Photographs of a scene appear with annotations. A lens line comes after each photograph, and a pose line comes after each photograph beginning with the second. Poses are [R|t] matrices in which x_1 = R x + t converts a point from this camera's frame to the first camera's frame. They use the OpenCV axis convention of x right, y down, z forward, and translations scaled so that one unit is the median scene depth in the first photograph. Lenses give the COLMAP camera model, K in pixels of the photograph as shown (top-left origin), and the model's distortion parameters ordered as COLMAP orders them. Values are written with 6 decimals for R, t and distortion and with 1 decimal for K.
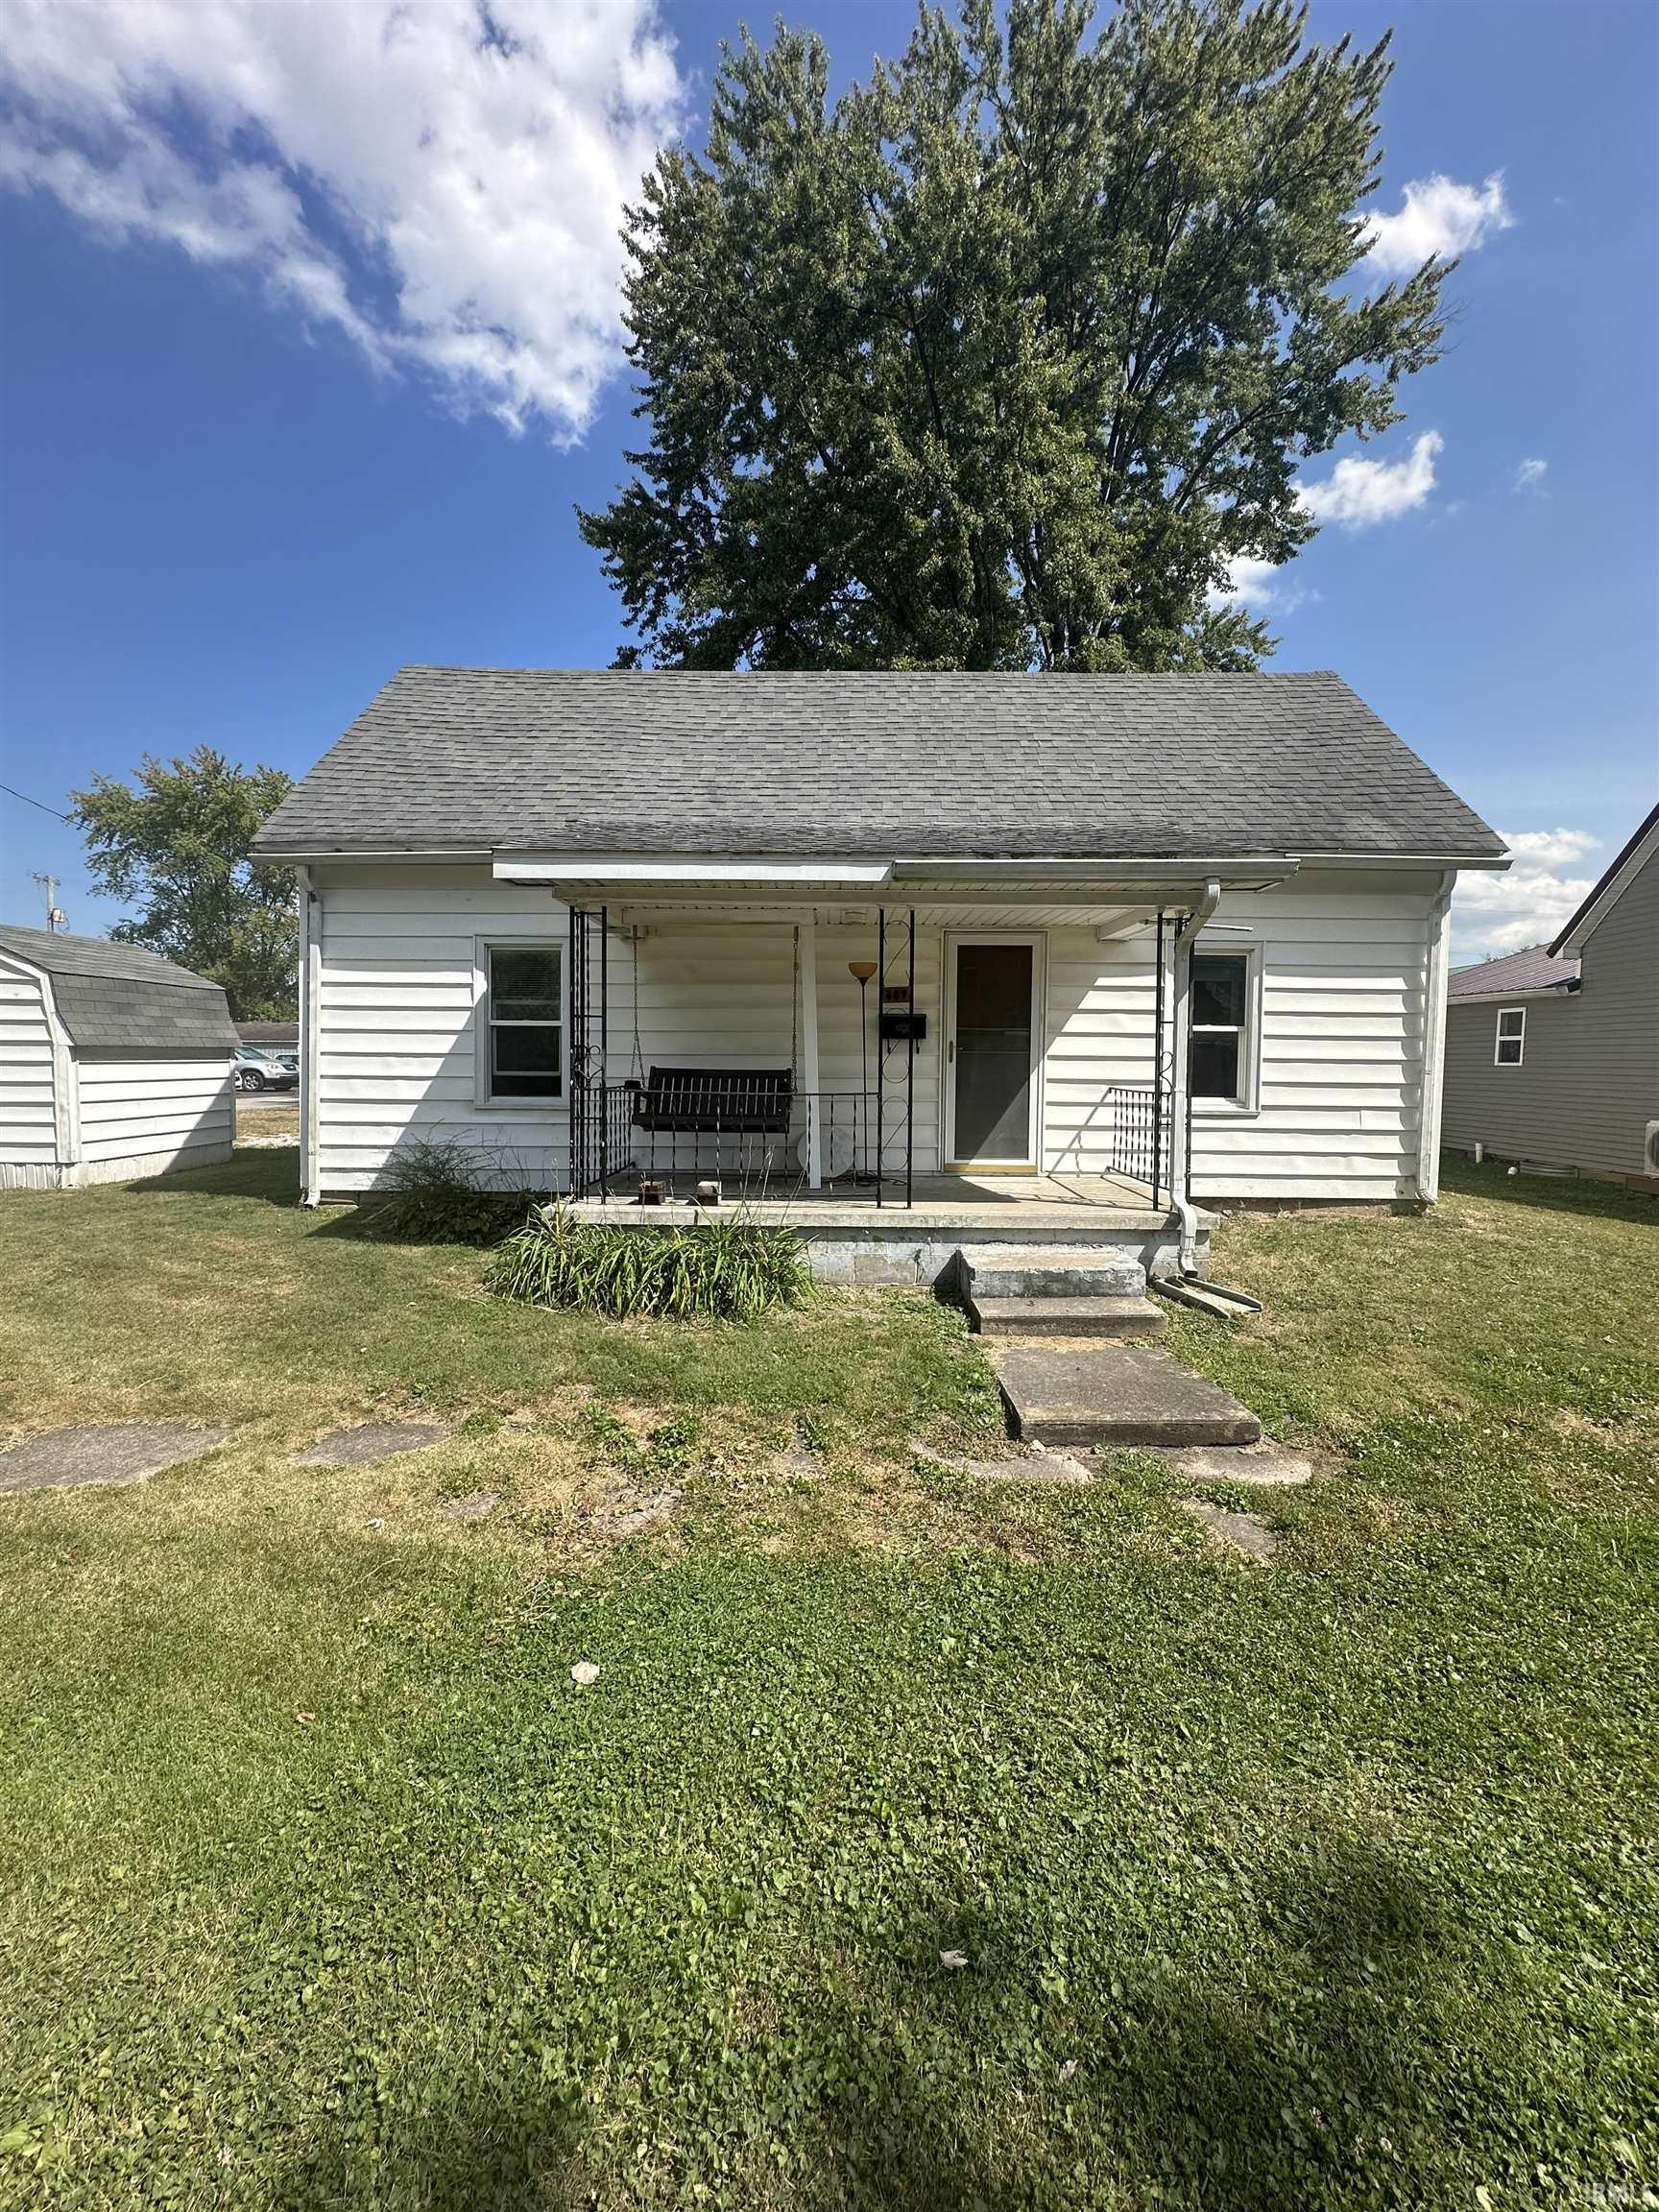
lens RADIAL K [[879.9, 0, 818.0], [0, 879.9, 1105.7], [0, 0, 1]] dist [-0.002008, 0.001134]
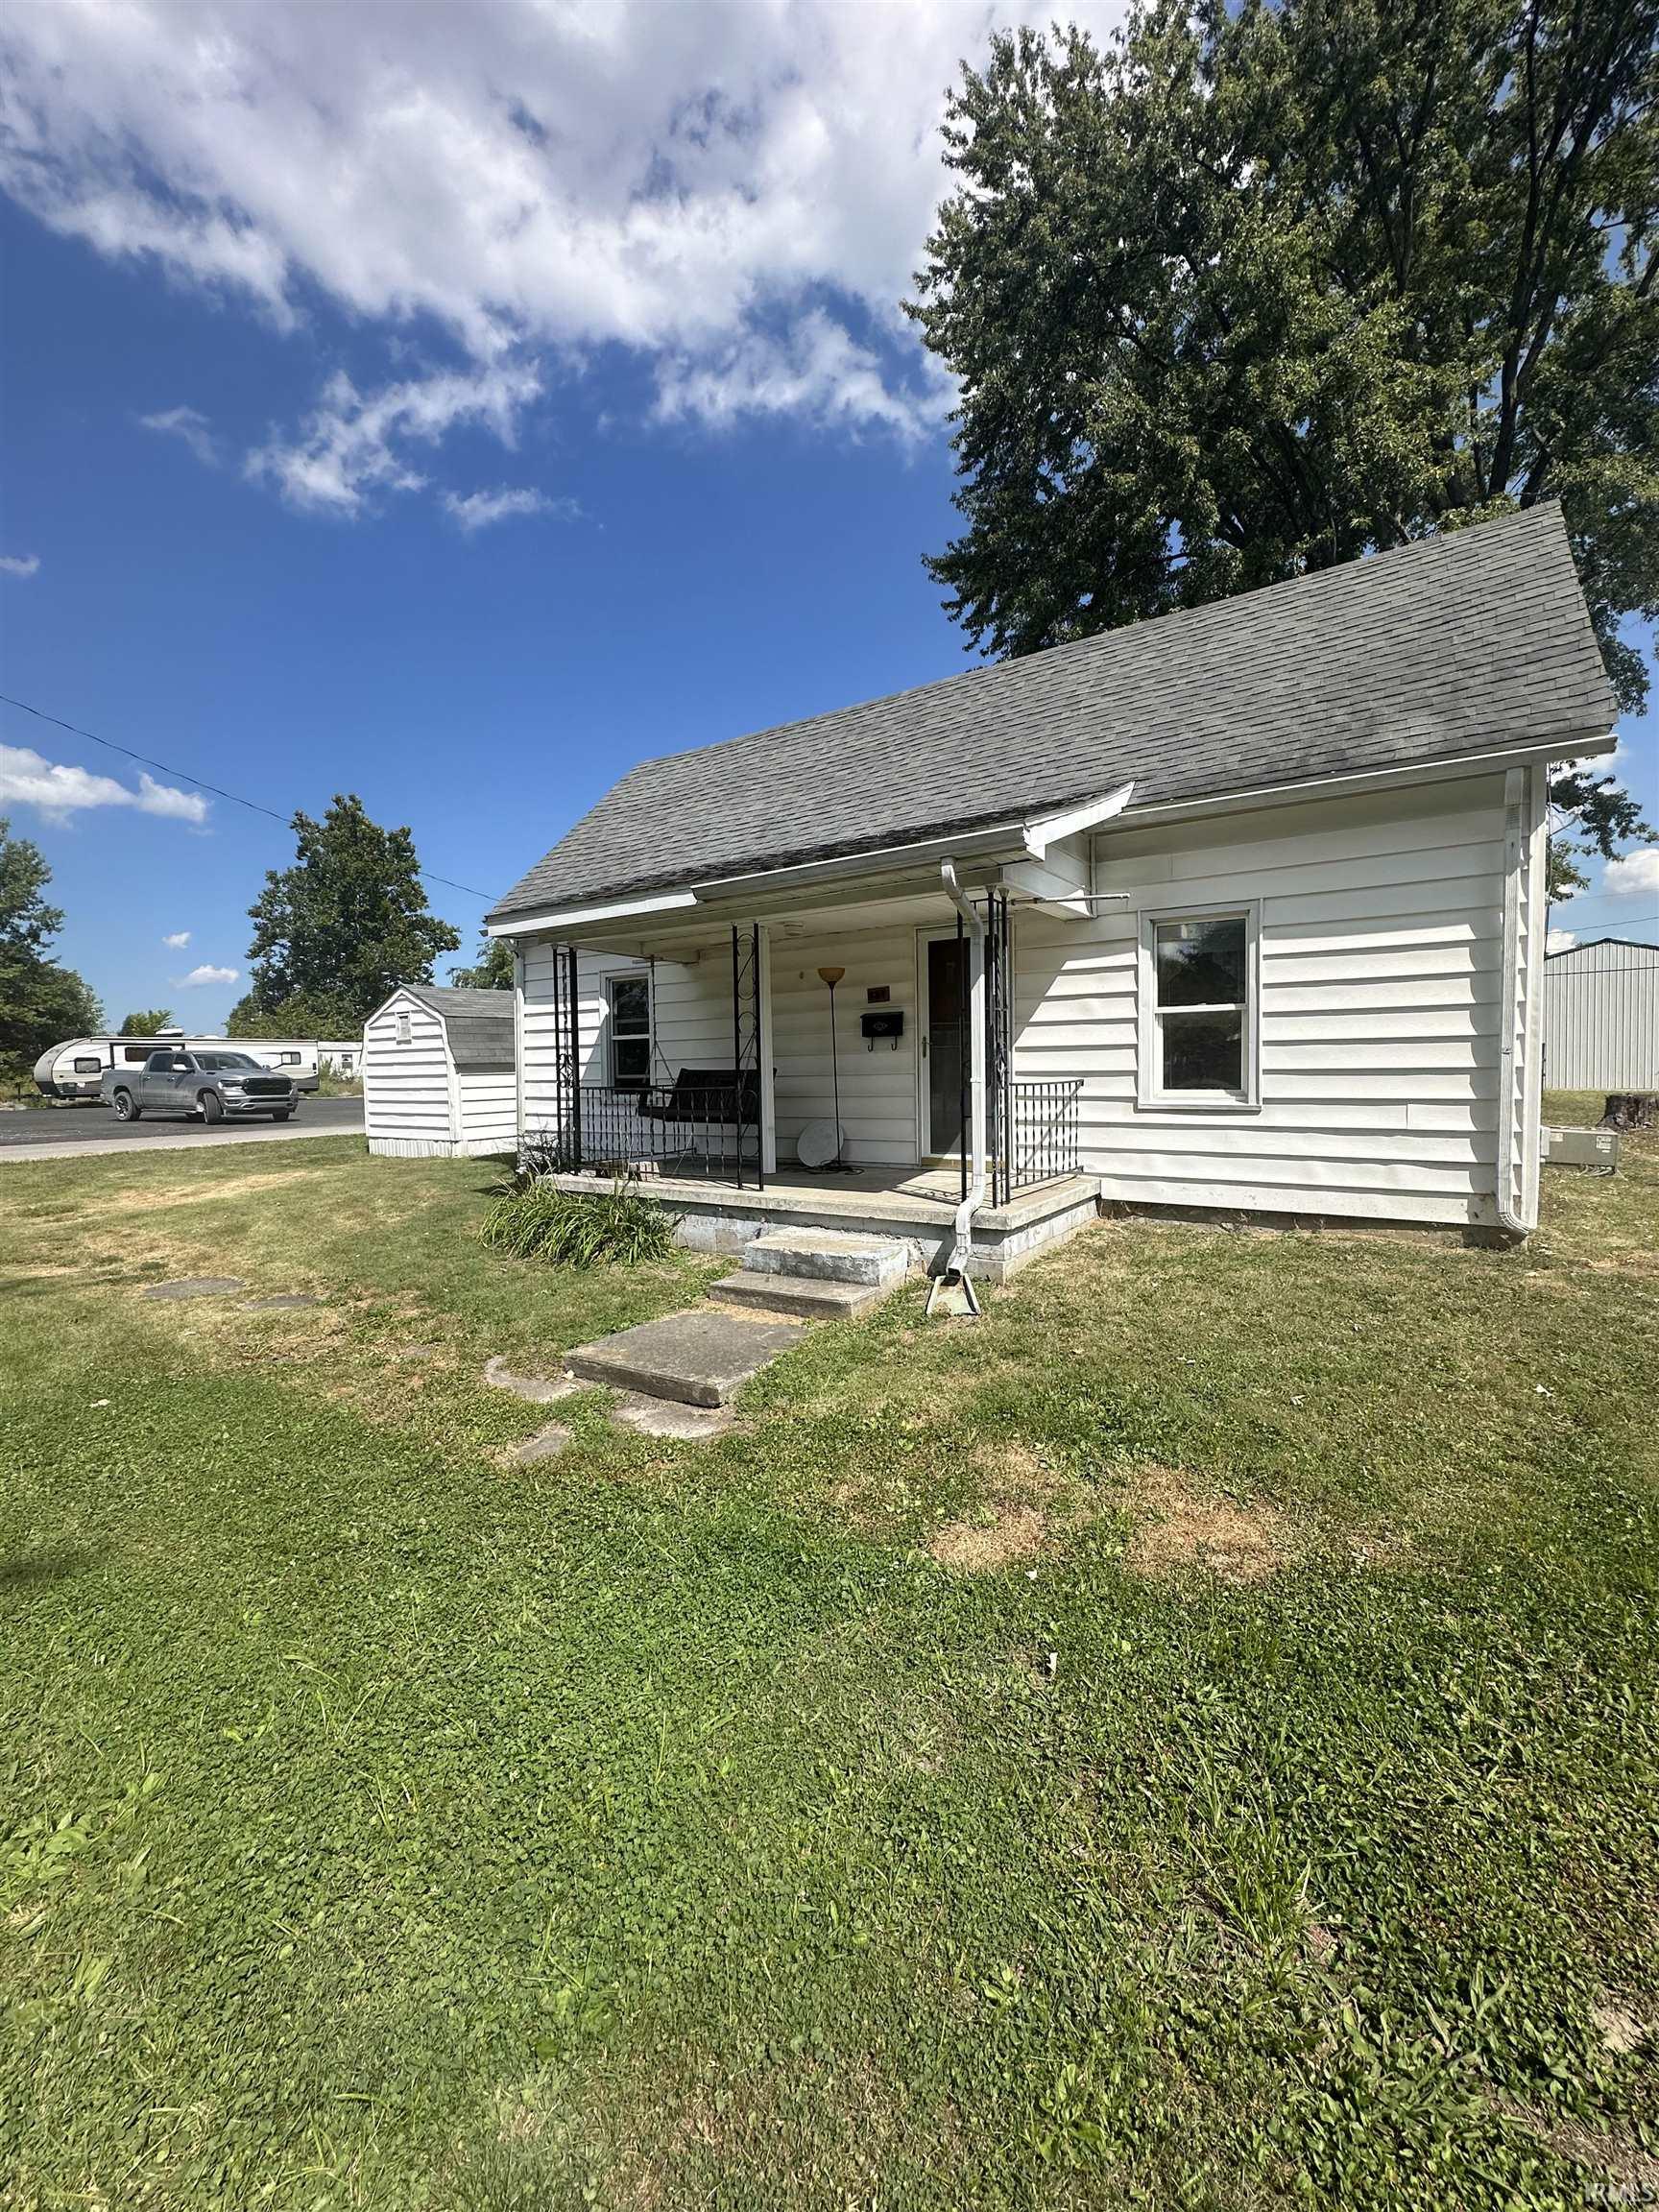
lens RADIAL K [[879.9, 0, 831.1], [0, 879.9, 1102.5], [0, 0, 1]] dist [-0.002008, 0.001134]
pose [[0.839021, -0.002507, -0.544093, 0.615251], [-0.001764, 0.999972, -0.007328, 0.010251], [0.544096, 0.007108, 0.838993, 0.091088]]
